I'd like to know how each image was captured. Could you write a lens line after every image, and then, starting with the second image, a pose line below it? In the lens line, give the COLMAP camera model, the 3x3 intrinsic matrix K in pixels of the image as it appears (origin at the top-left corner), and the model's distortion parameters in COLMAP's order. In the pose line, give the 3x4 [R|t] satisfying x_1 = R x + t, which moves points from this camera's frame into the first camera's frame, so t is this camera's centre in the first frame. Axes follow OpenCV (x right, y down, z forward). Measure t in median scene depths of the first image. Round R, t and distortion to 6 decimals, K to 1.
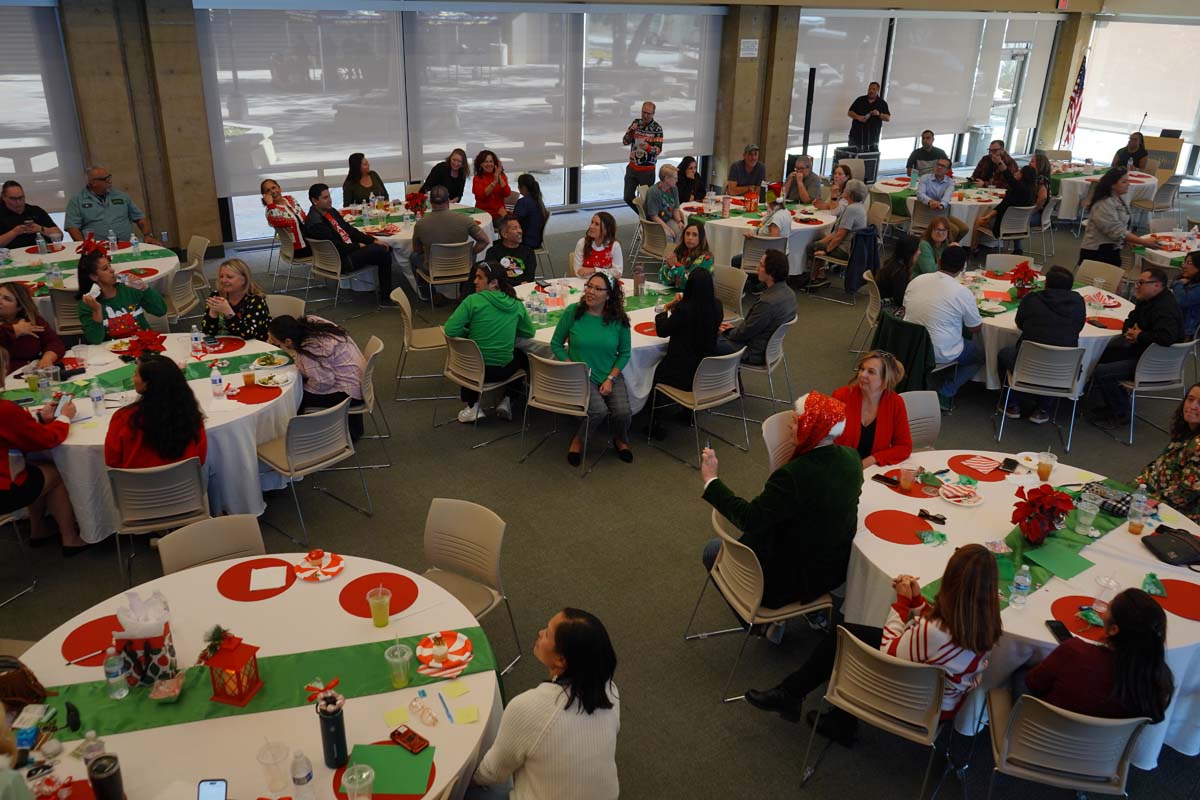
lens RADIAL K [[953.8, 0, 600.0], [0, 953.8, 400.0], [0, 0, 1]] dist [0.000660, -0.003887]
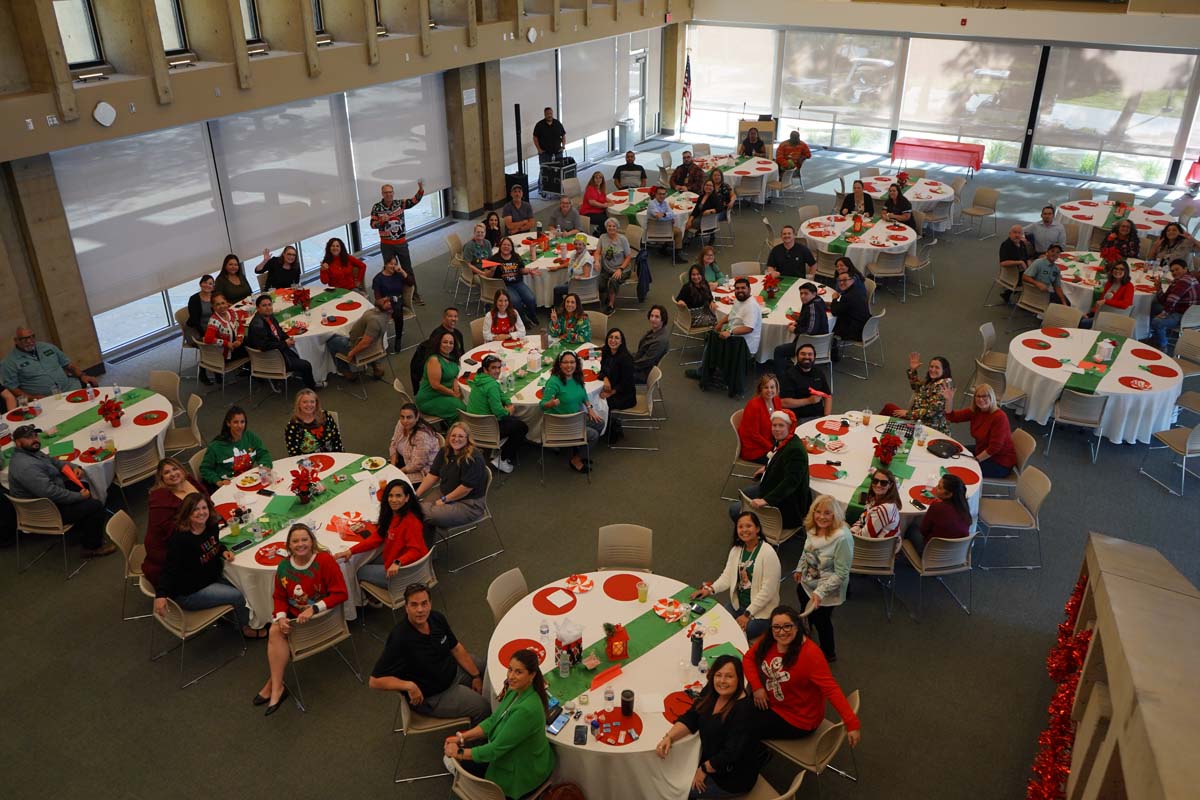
lens RADIAL K [[953.8, 0, 600.0], [0, 953.8, 400.0], [0, 0, 1]] dist [0.000660, -0.003887]
pose [[0.897447, -0.227986, 0.377639, -0.230148], [0.203262, 0.973513, 0.104677, -0.089154], [-0.391501, -0.017182, 0.920017, -0.166730]]
